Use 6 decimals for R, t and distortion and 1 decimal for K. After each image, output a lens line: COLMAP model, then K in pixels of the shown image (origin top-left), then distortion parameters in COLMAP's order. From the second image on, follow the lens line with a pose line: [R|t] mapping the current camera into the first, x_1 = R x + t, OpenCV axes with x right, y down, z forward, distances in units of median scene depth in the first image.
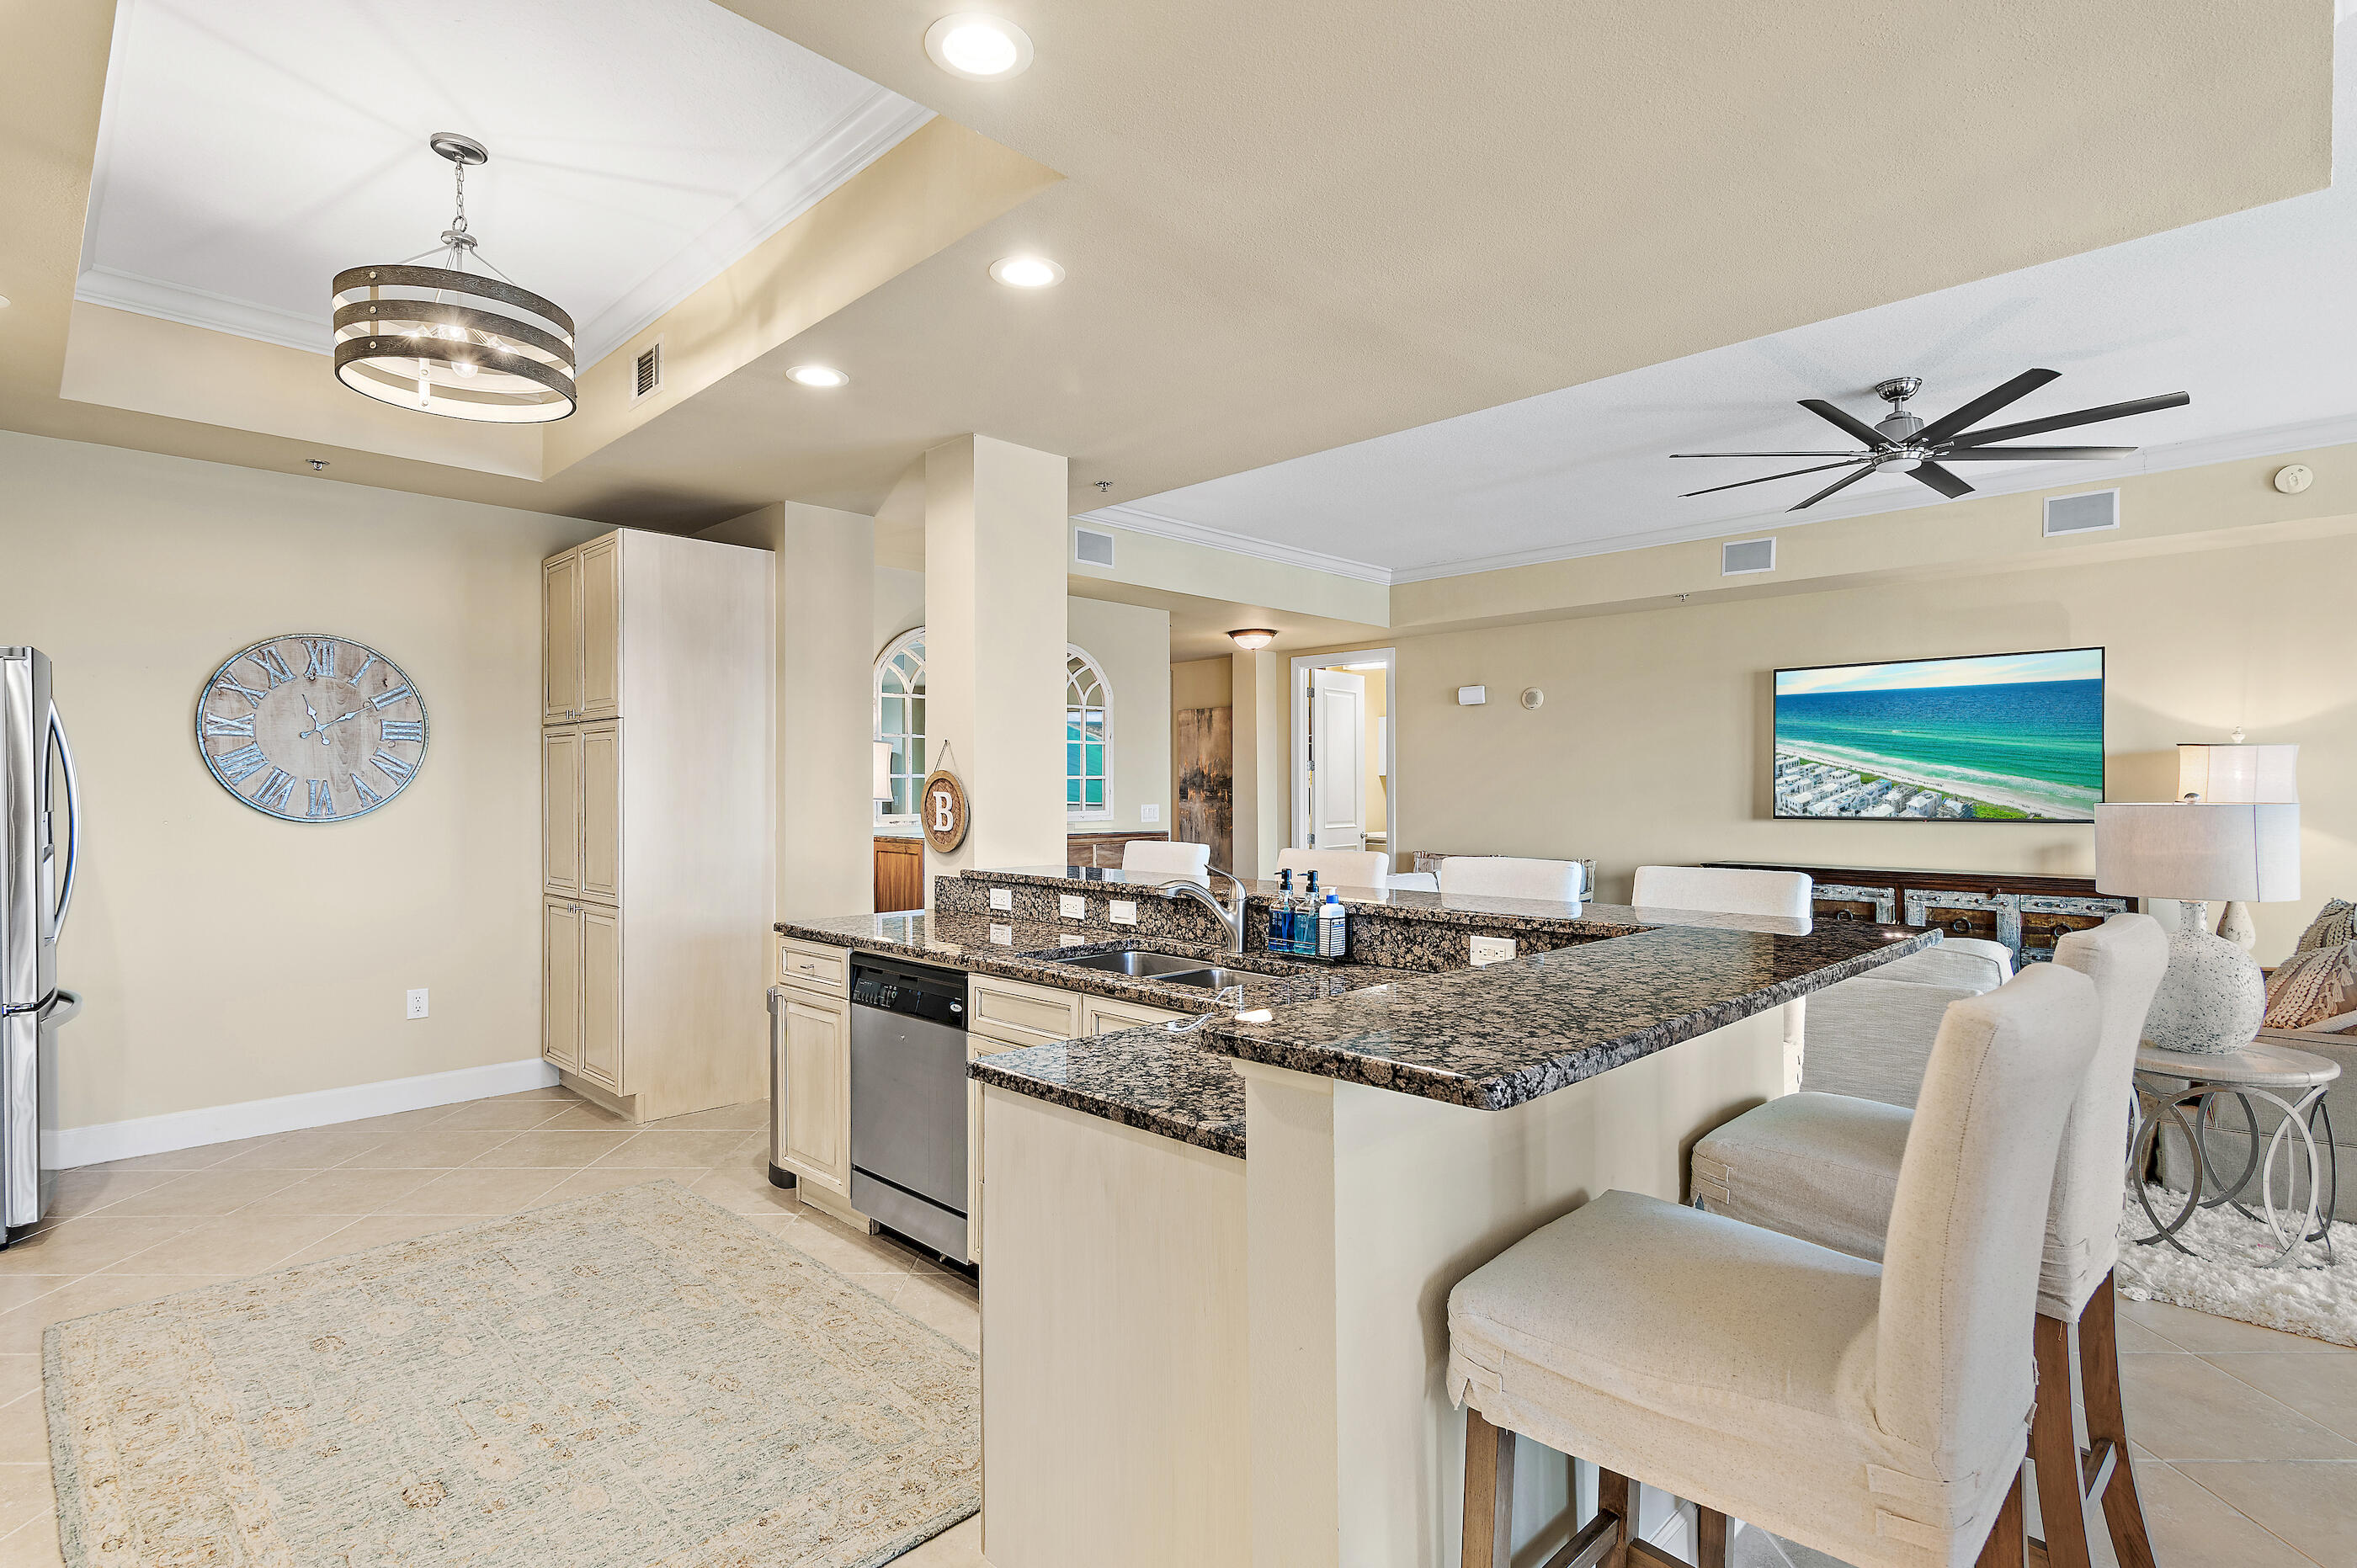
lens RADIAL K [[1159.2, 0, 1179.5], [0, 1159.2, 792.5], [0, 0, 1]] dist [0.003611, -0.001486]
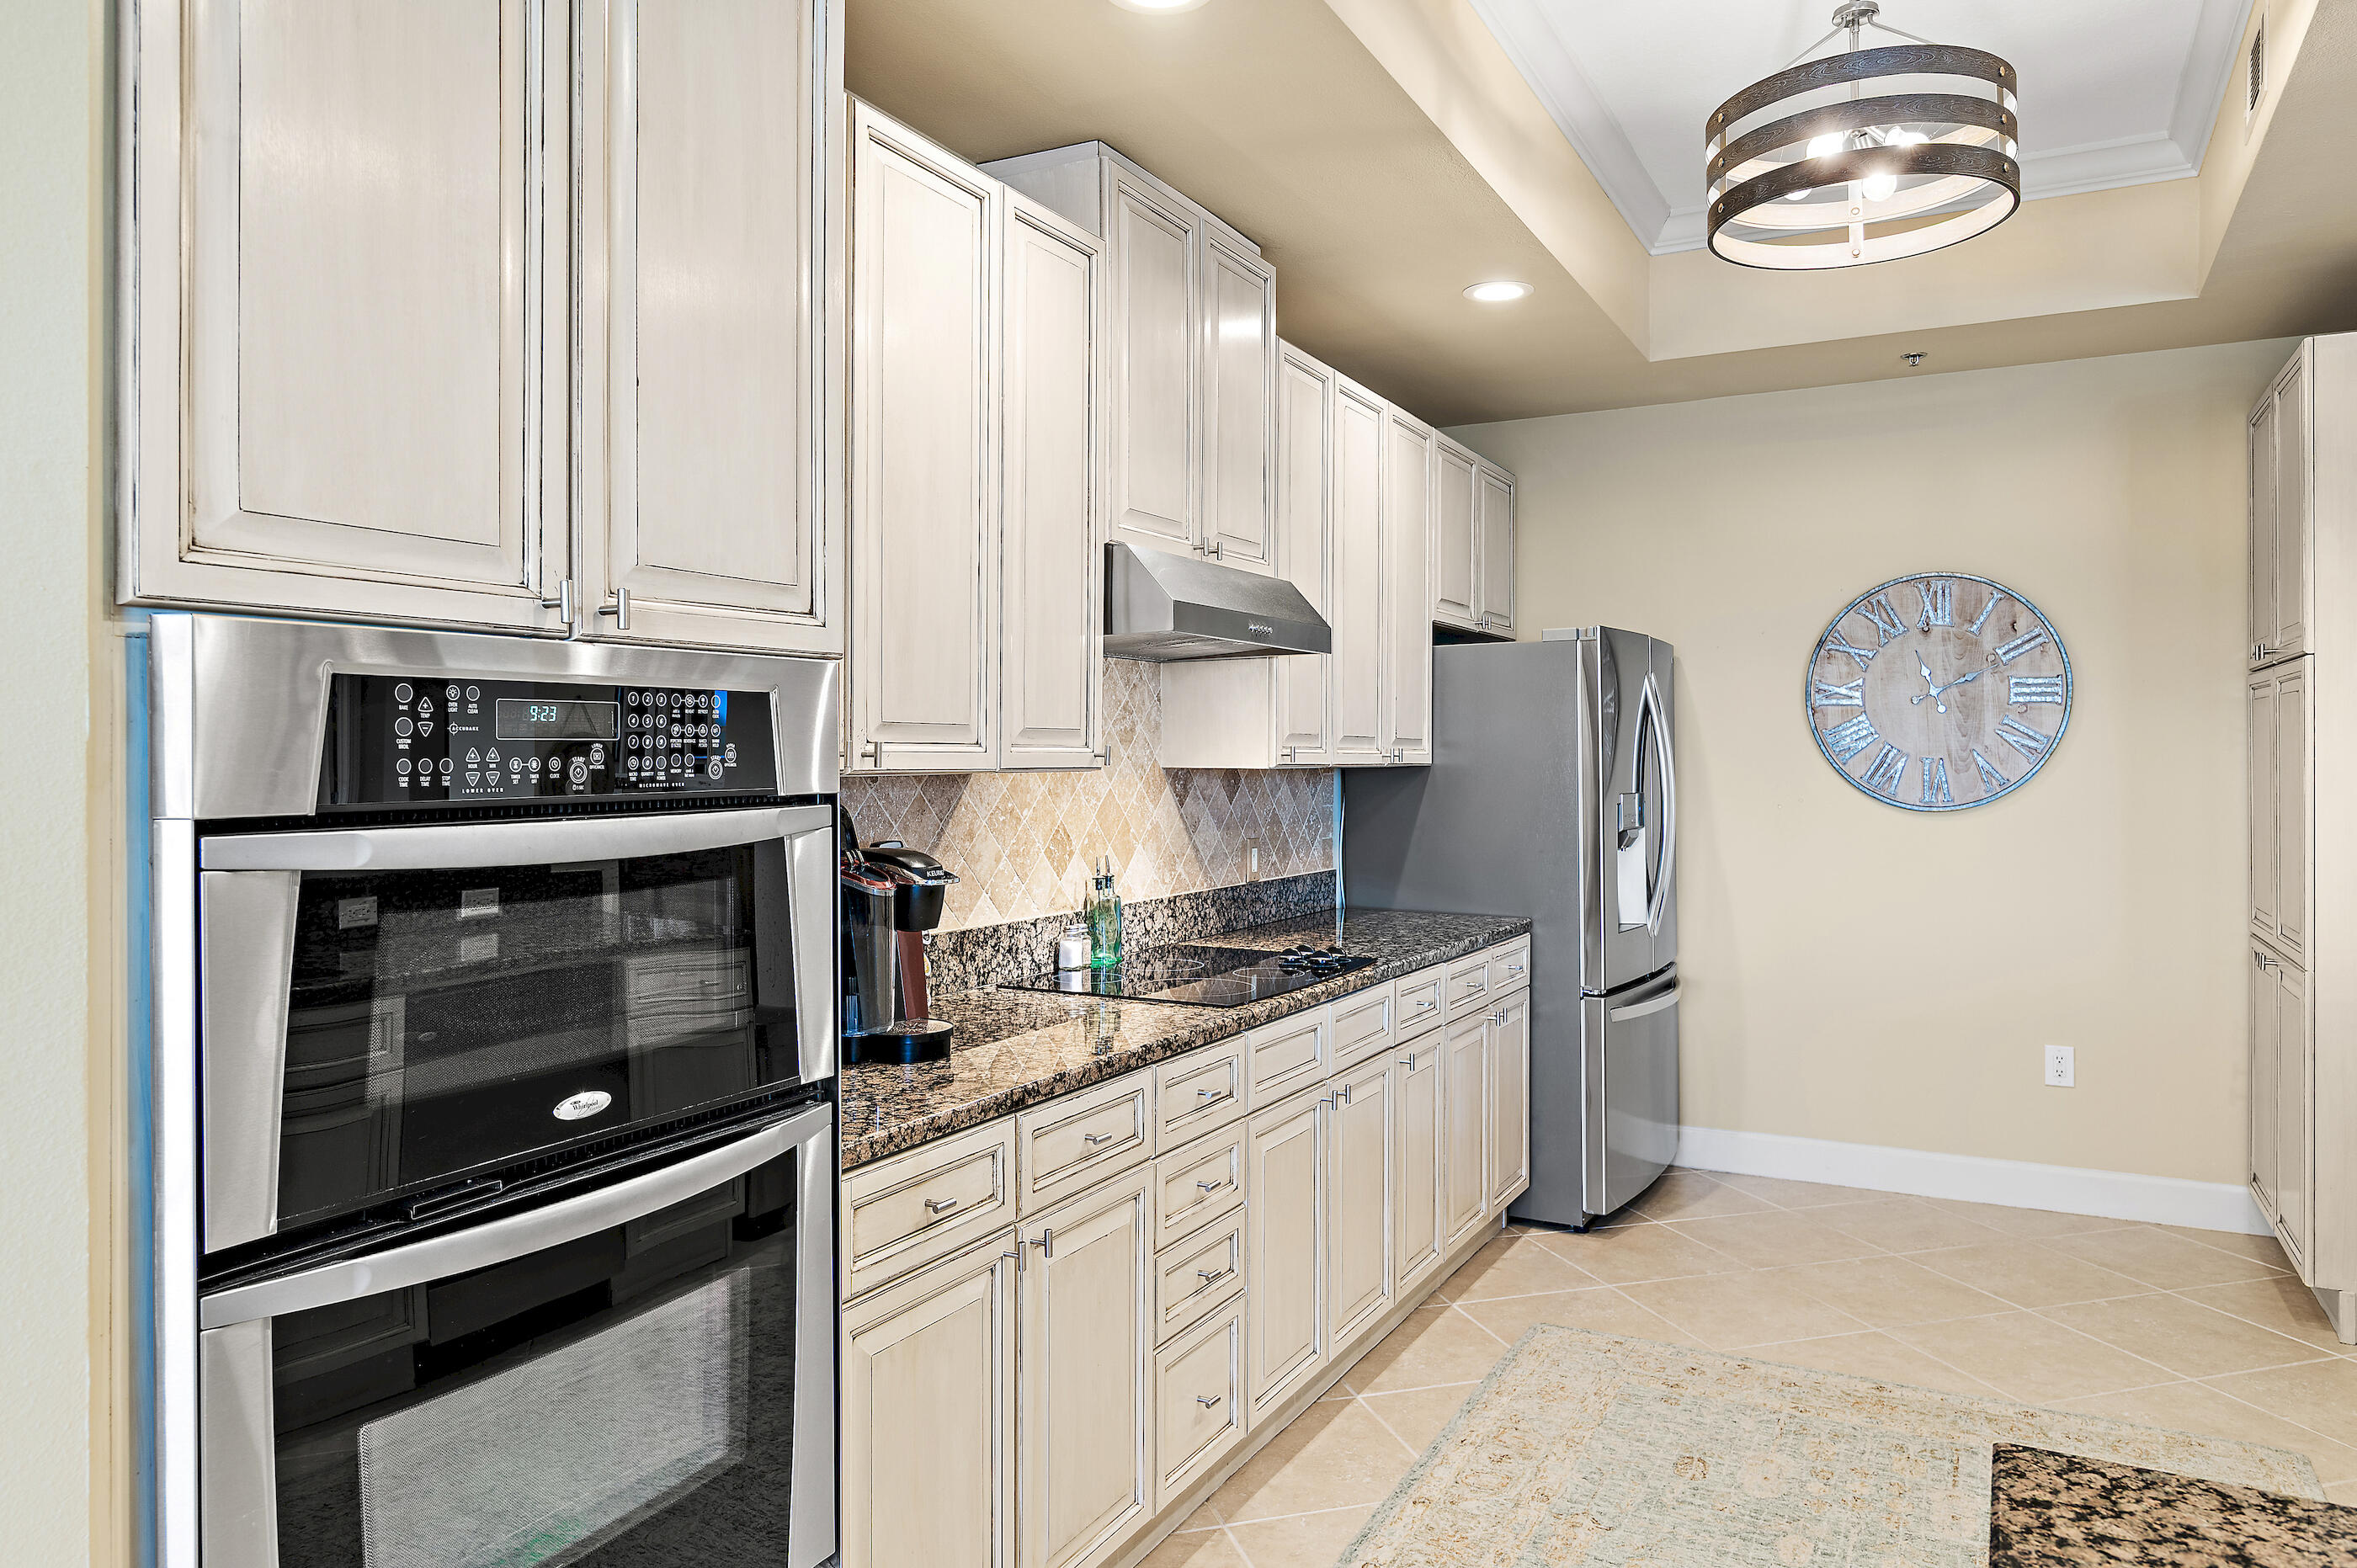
lens RADIAL K [[1543.8, 0, 1209.9], [0, 1543.8, 752.0], [0, 0, 1]] dist [0.008036, -0.005694]
pose [[0.293418, -0.001351, -0.955983, 0.113327], [-0.004017, 0.999988, -0.002647, -0.009366], [0.955976, 0.004617, 0.293409, 0.215235]]
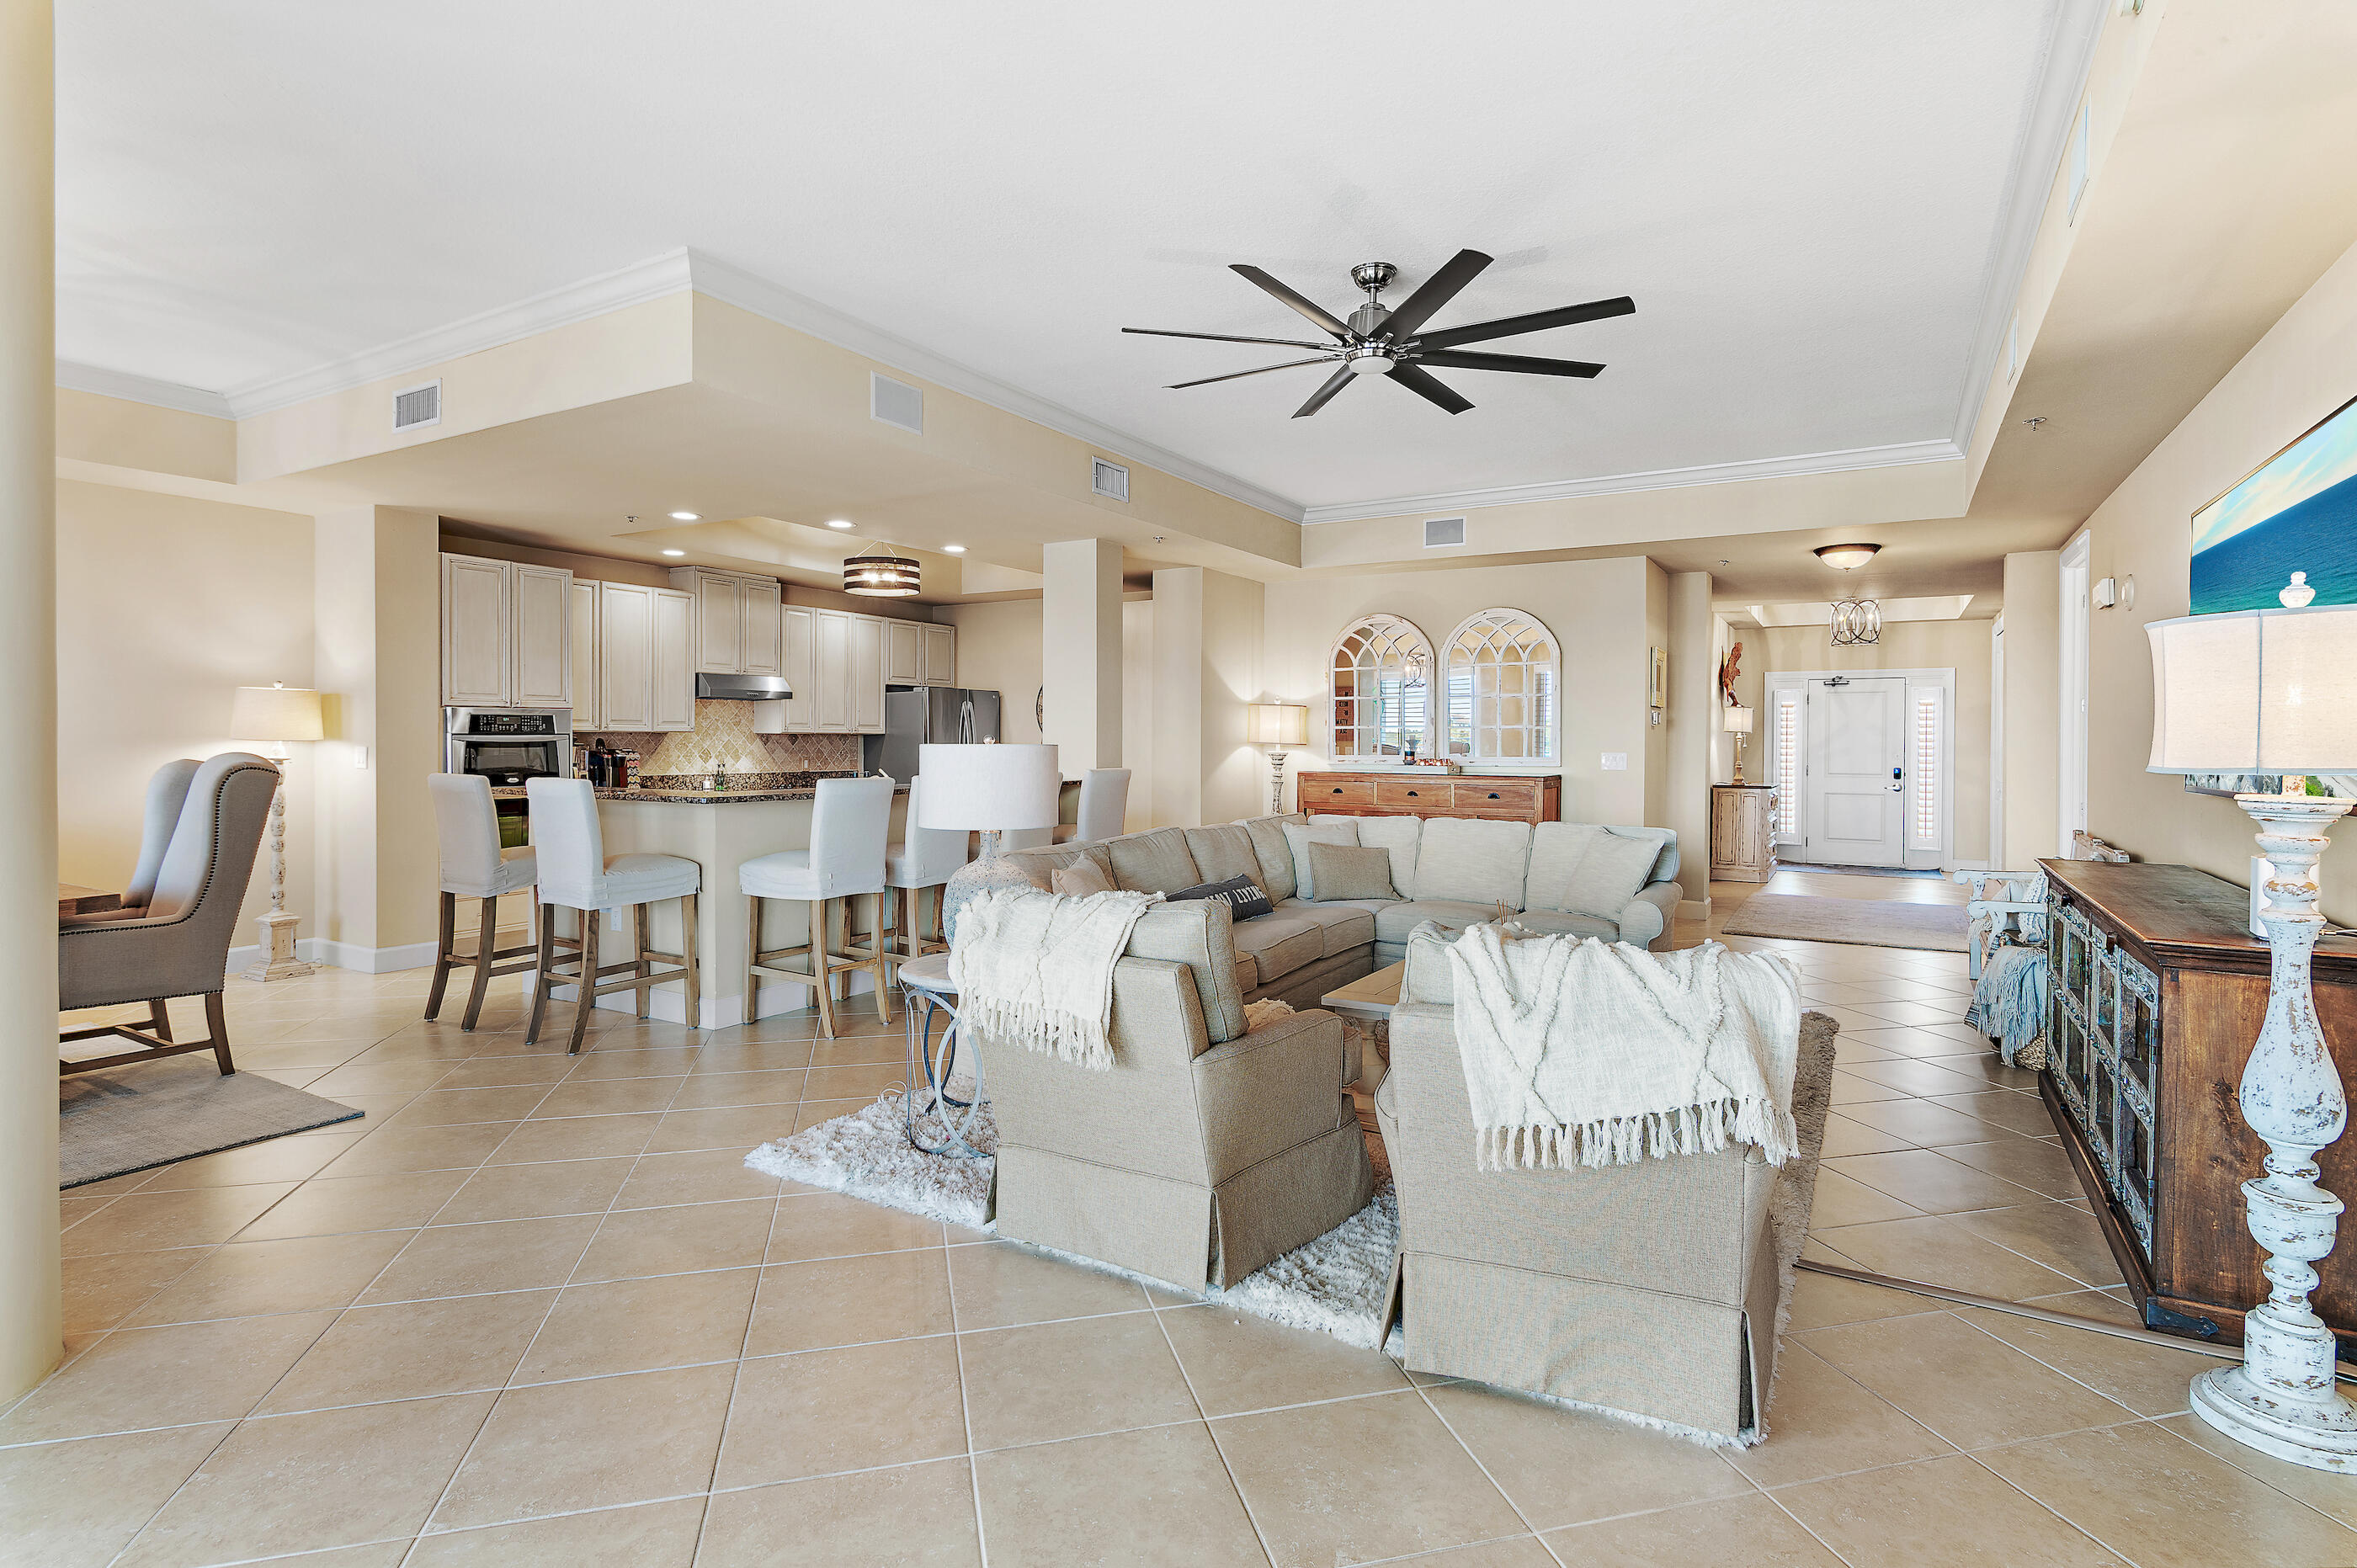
lens RADIAL K [[1159.2, 0, 1210.2], [0, 1159.2, 750.4], [0, 0, 1]] dist [0.003611, -0.001486]
pose [[0.261331, 0.010540, -0.965192, 1.443938], [-0.007213, 0.999934, 0.008967, 0.002669], [0.965222, 0.004618, 0.261389, 0.657562]]
